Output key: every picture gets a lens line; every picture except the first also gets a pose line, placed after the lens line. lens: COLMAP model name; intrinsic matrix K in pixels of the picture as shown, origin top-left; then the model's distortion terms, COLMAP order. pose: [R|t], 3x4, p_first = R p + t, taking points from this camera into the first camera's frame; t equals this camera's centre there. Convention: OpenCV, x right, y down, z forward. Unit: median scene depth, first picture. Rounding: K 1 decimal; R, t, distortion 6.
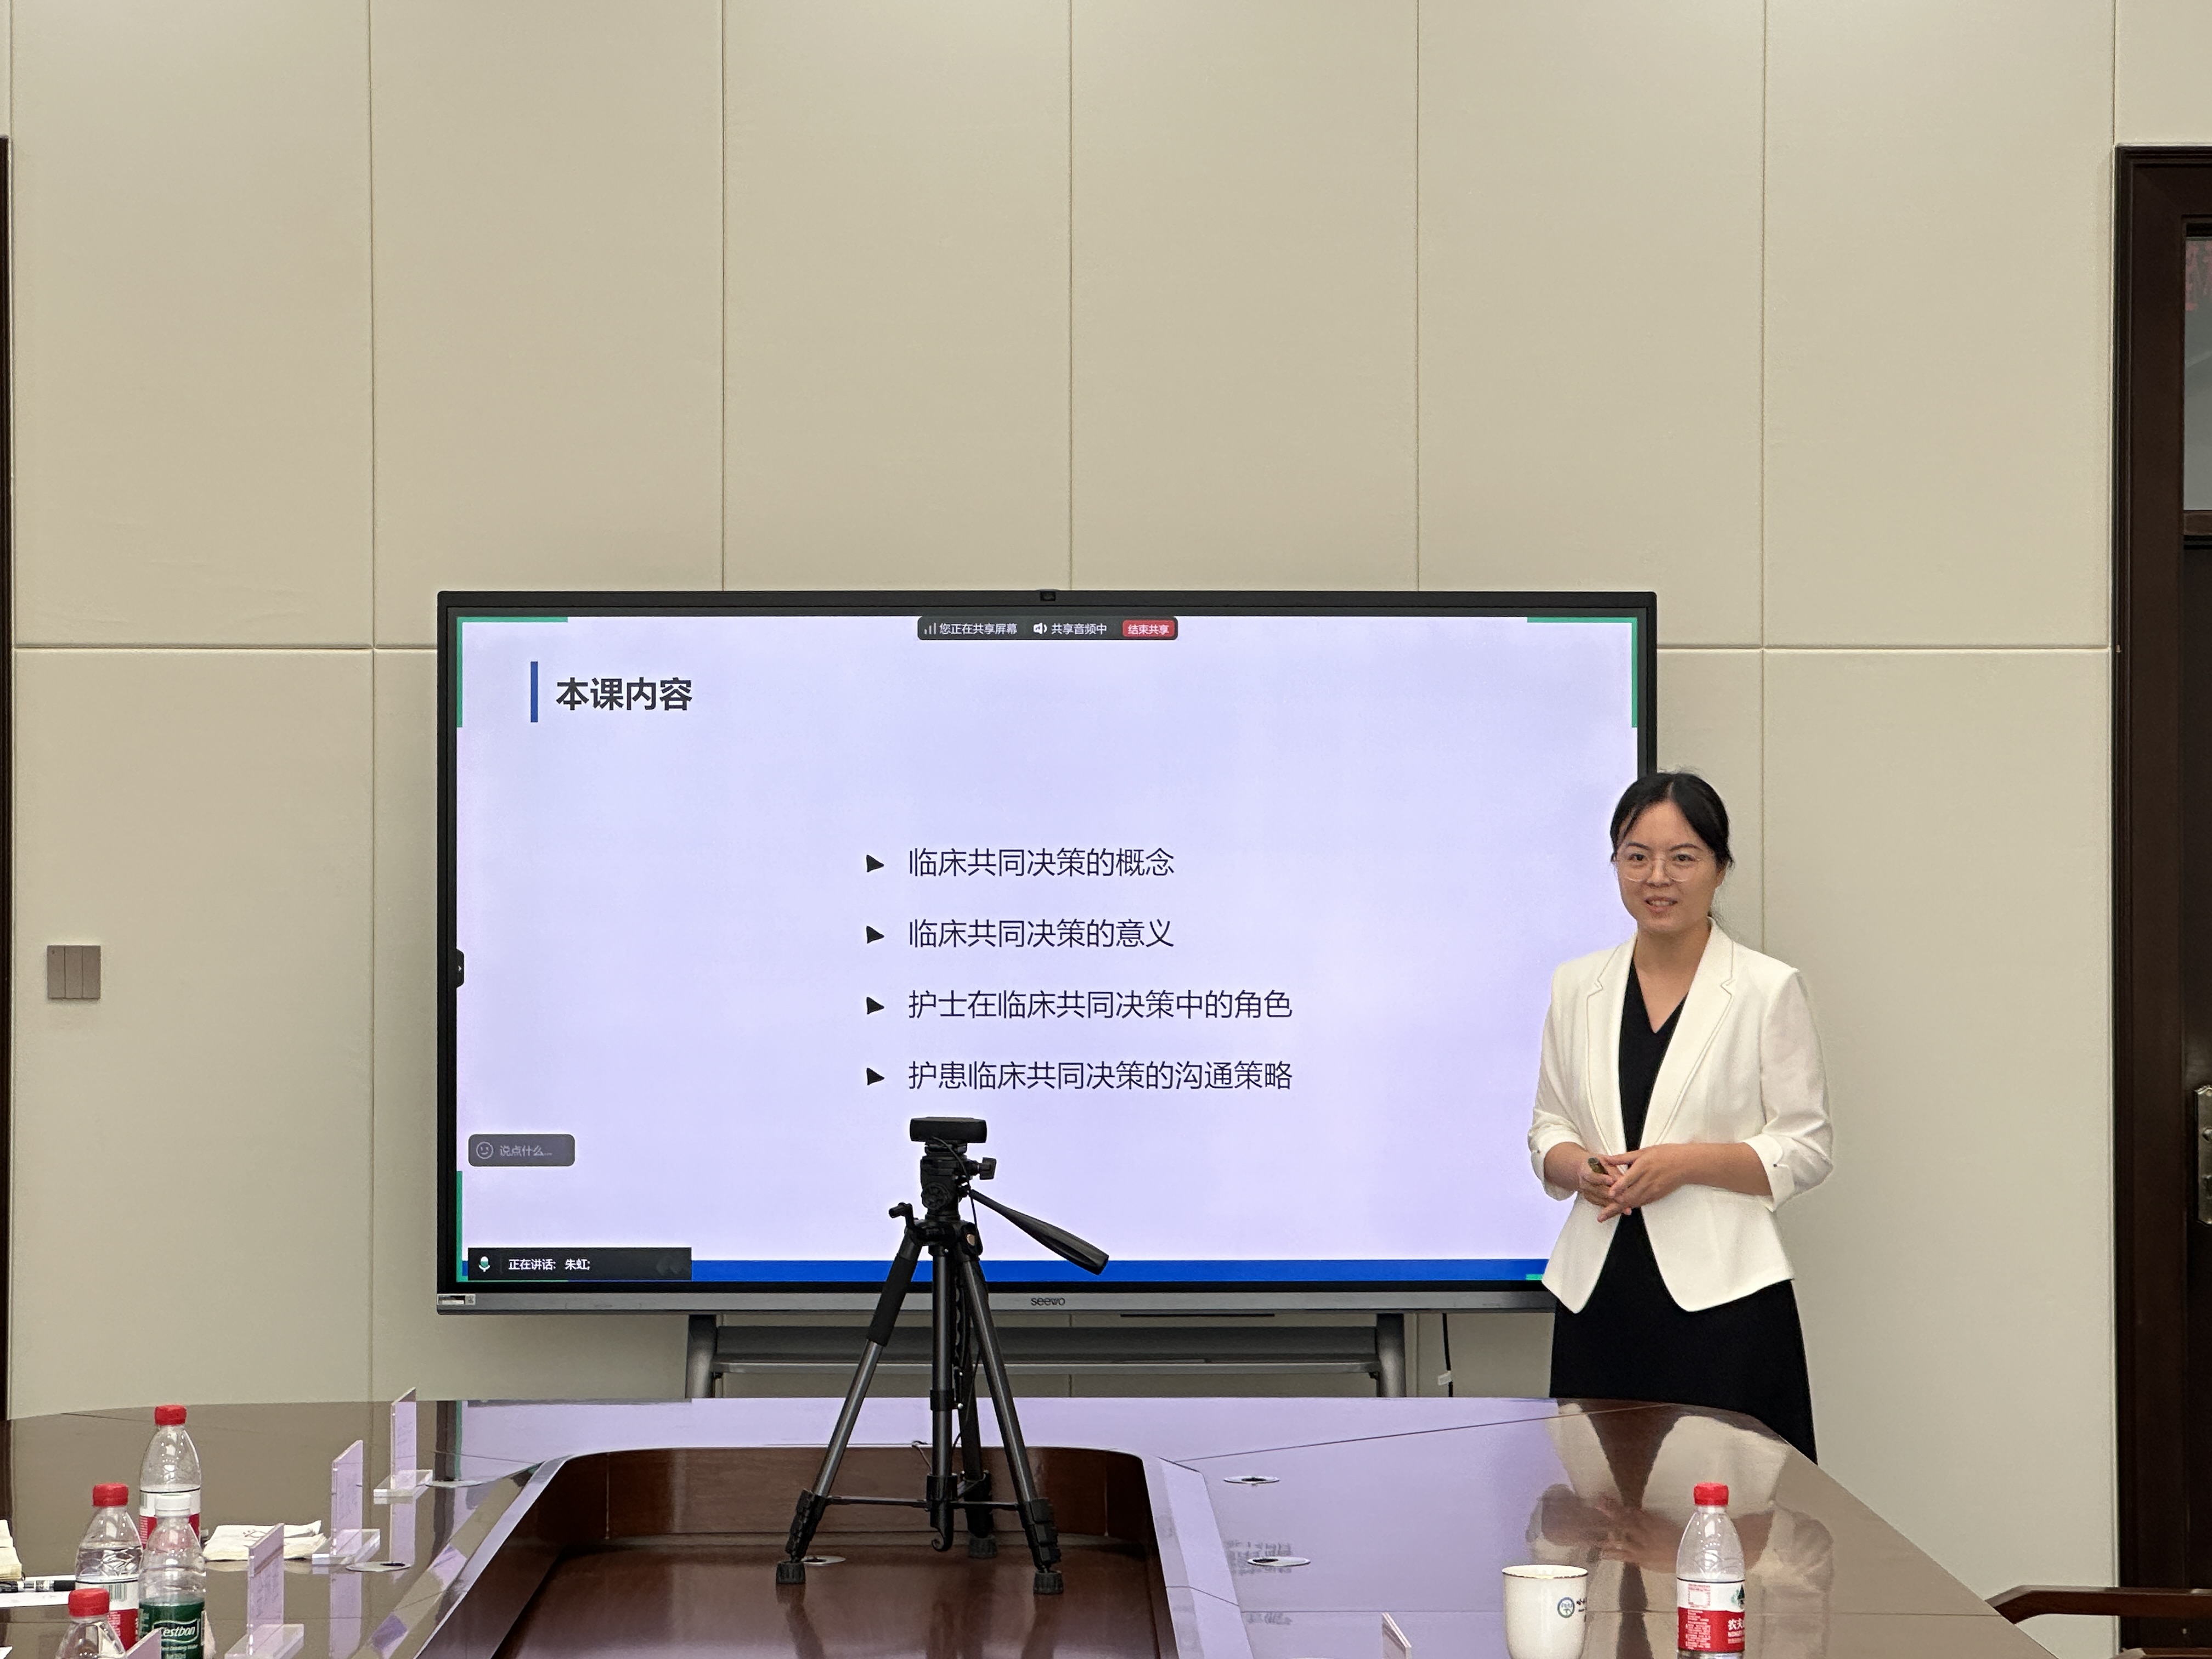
lens RADIAL K [[5527.0, 0, 1135.8], [0, 5527.0, 870.1], [0, 0, 1]] dist [0.236799, 0.000000]
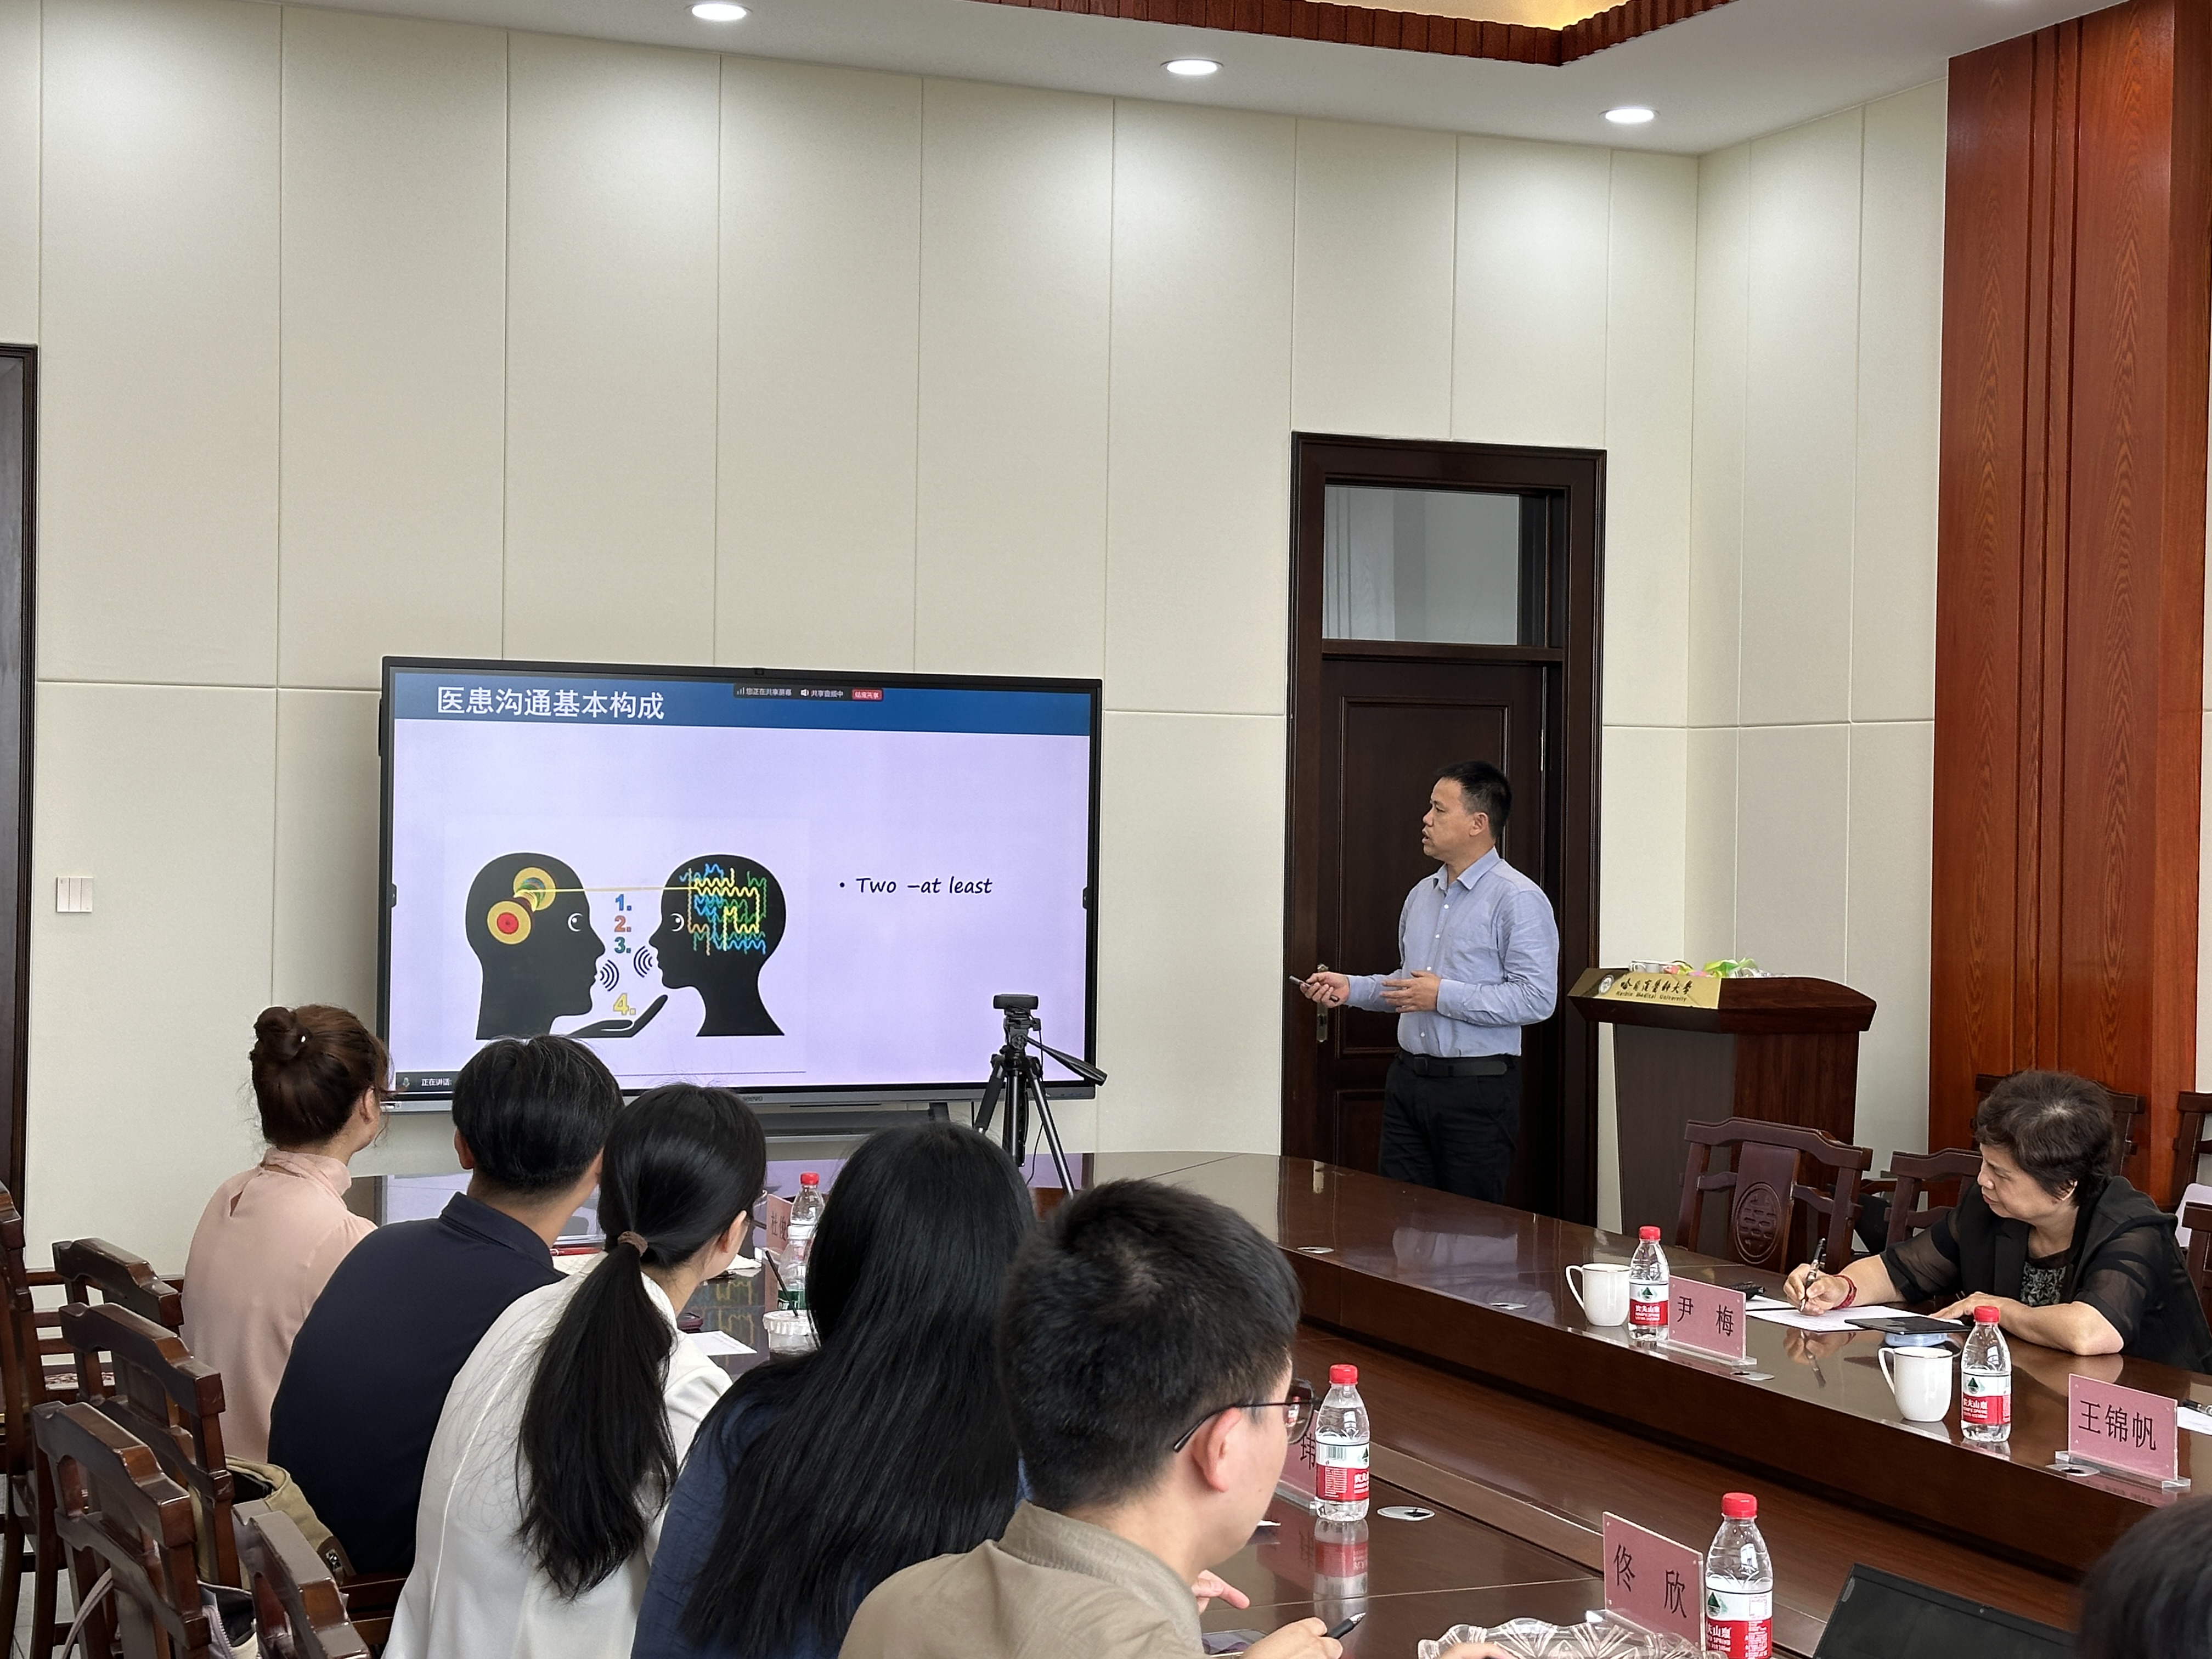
lens RADIAL K [[3458.4, 0, 1119.3], [0, 3458.4, 847.1], [0, 0, 1]] dist [0.179583, 0.000000]
pose [[0.929491, 0.009640, 0.368720, -0.300023], [-0.013991, 0.999860, 0.009129, -0.008102], [-0.368580, -0.013644, 0.929496, 0.002288]]
